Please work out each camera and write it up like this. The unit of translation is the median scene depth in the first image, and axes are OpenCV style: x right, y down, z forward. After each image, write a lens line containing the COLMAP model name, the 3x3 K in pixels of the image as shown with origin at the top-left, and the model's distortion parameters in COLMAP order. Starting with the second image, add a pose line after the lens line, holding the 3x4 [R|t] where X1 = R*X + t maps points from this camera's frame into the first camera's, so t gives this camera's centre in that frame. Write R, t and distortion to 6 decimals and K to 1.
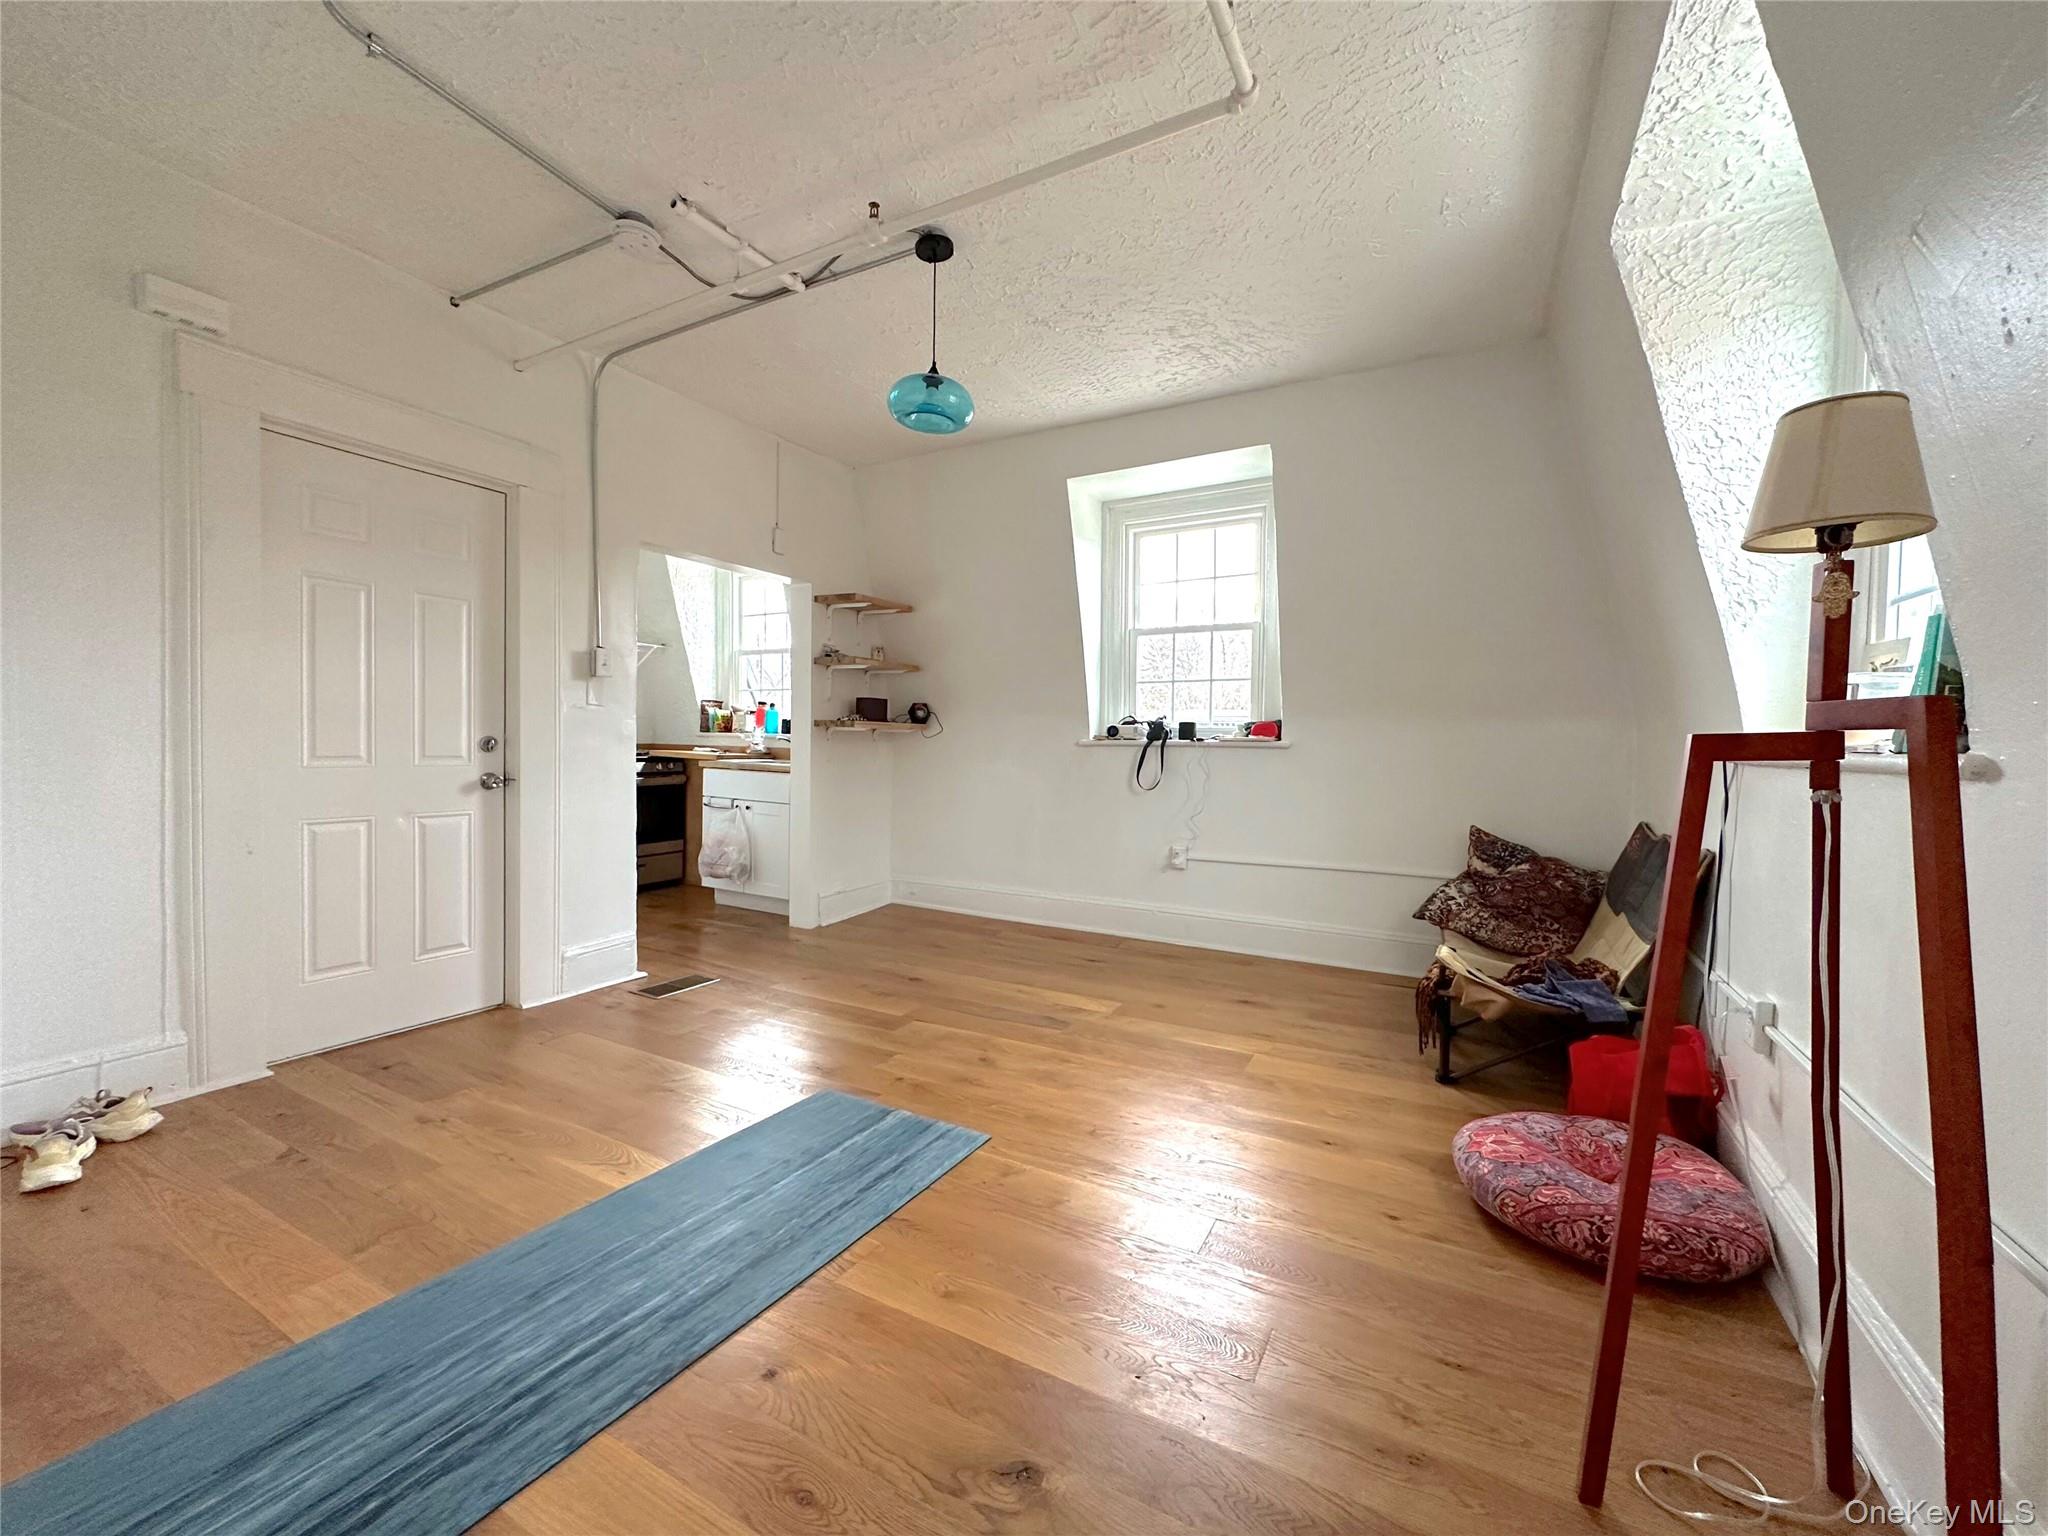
lens RADIAL K [[816.9, 0, 1024.0], [0, 816.9, 768.0], [0, 0, 1]] dist [-0.000275, -0.000290]
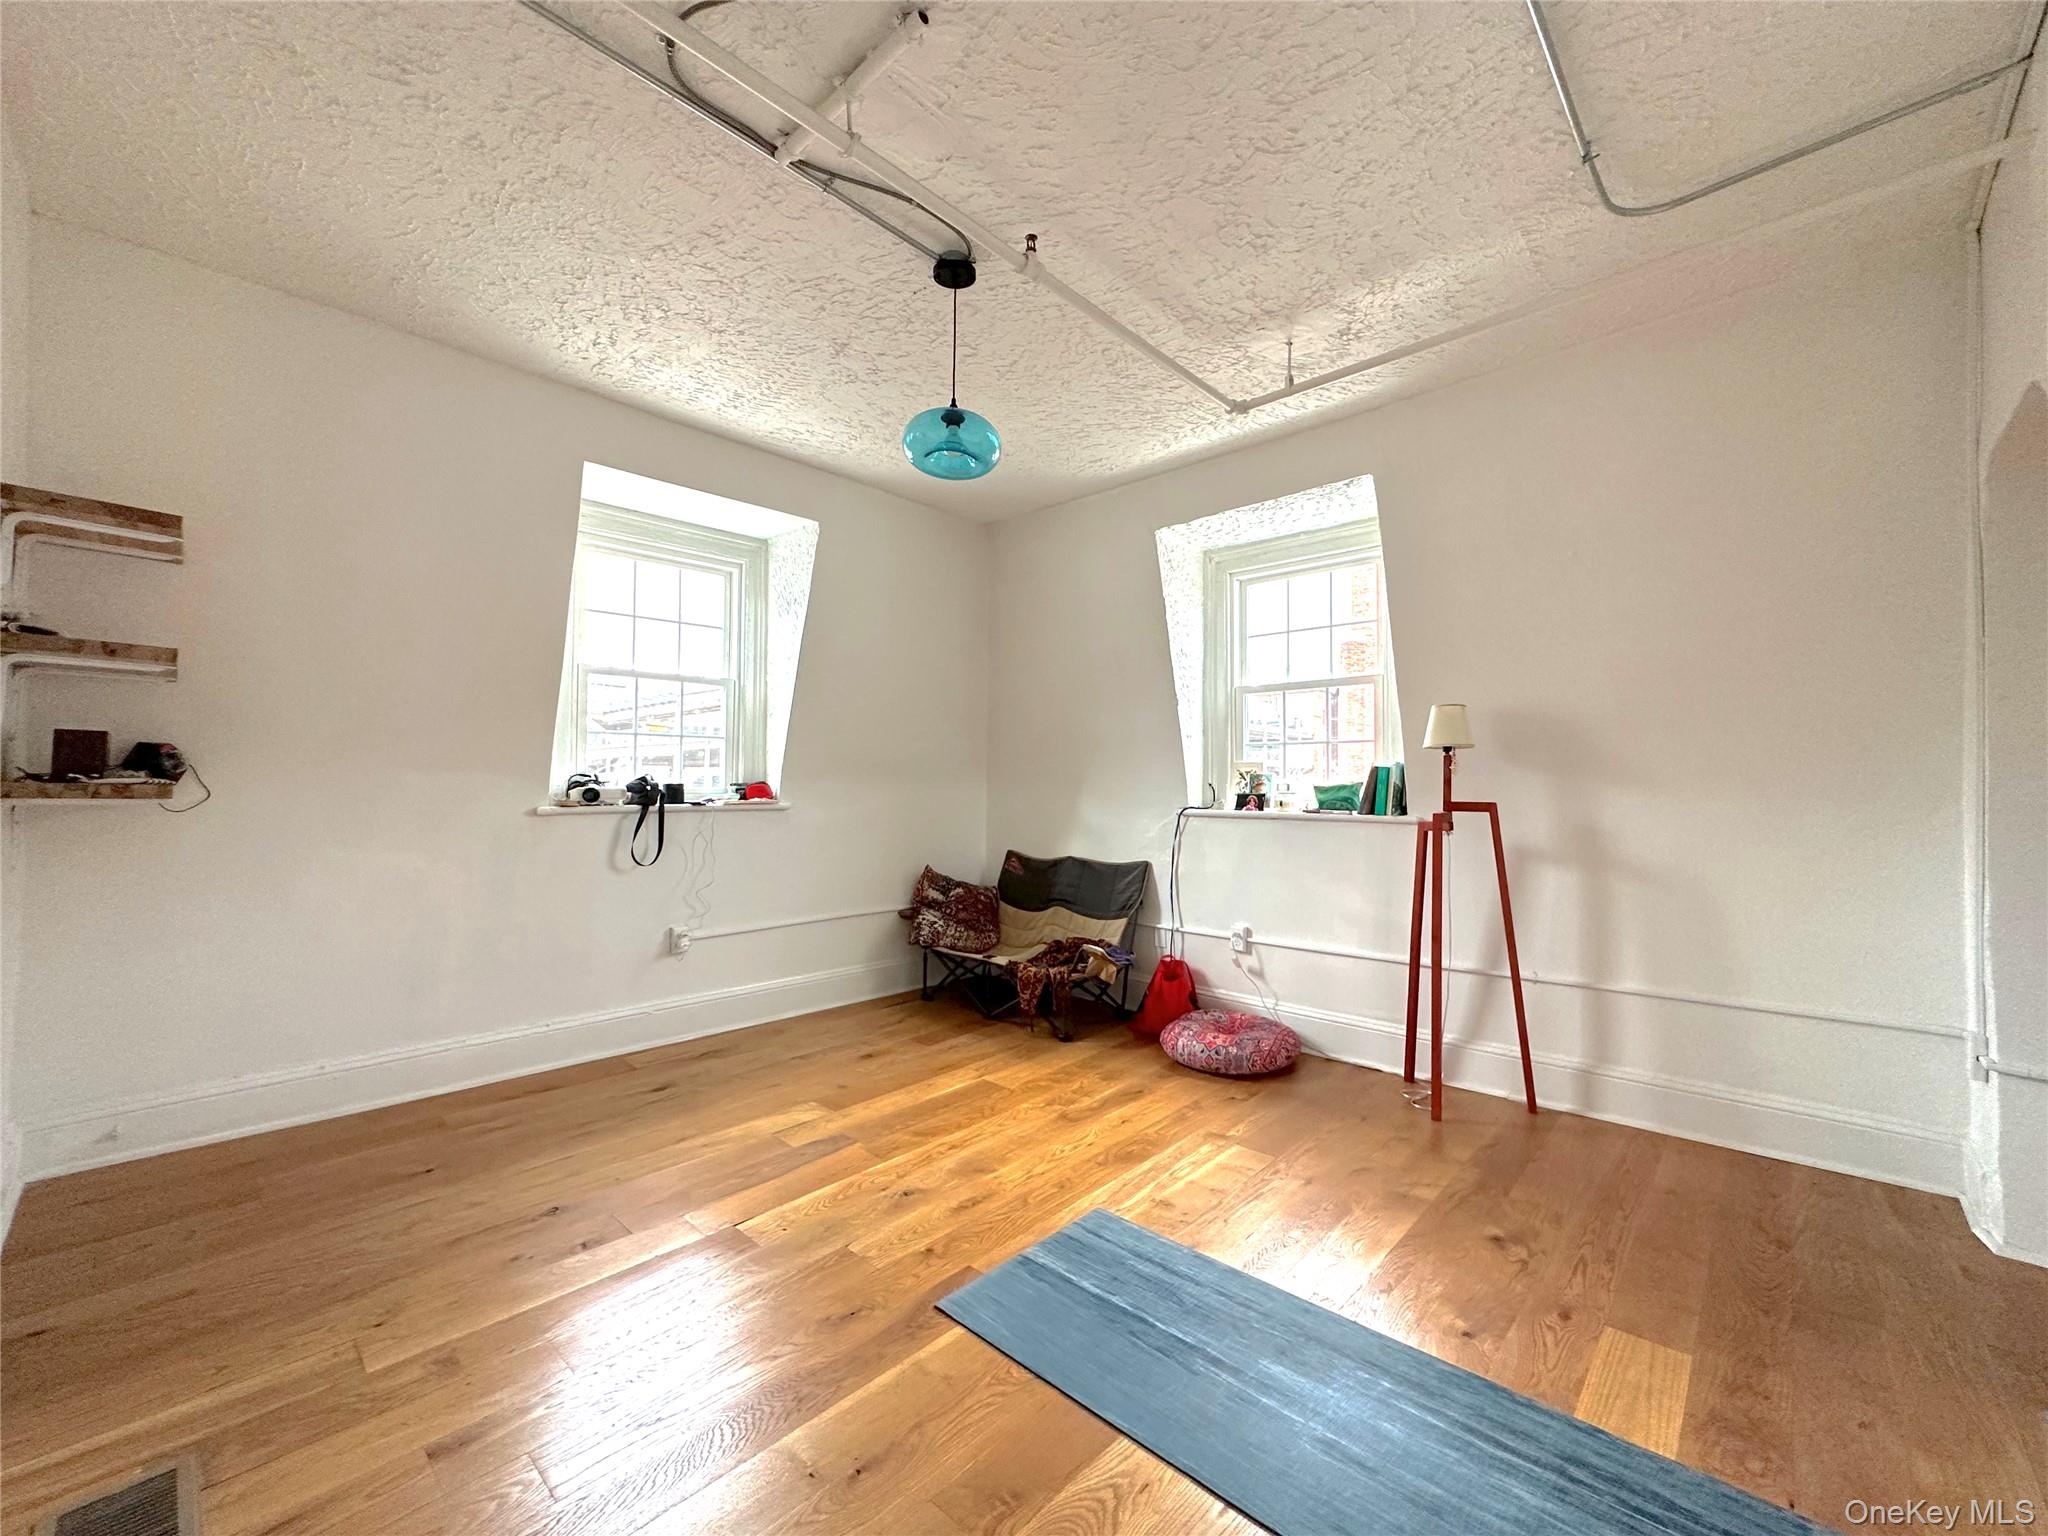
lens RADIAL K [[816.9, 0, 1024.0], [0, 816.9, 768.0], [0, 0, 1]] dist [-0.000275, -0.000290]
pose [[0.251950, 0.008670, 0.967701, -0.784534], [0.028769, 0.999451, -0.016445, -0.067539], [-0.967312, 0.031983, 0.251563, 0.596539]]
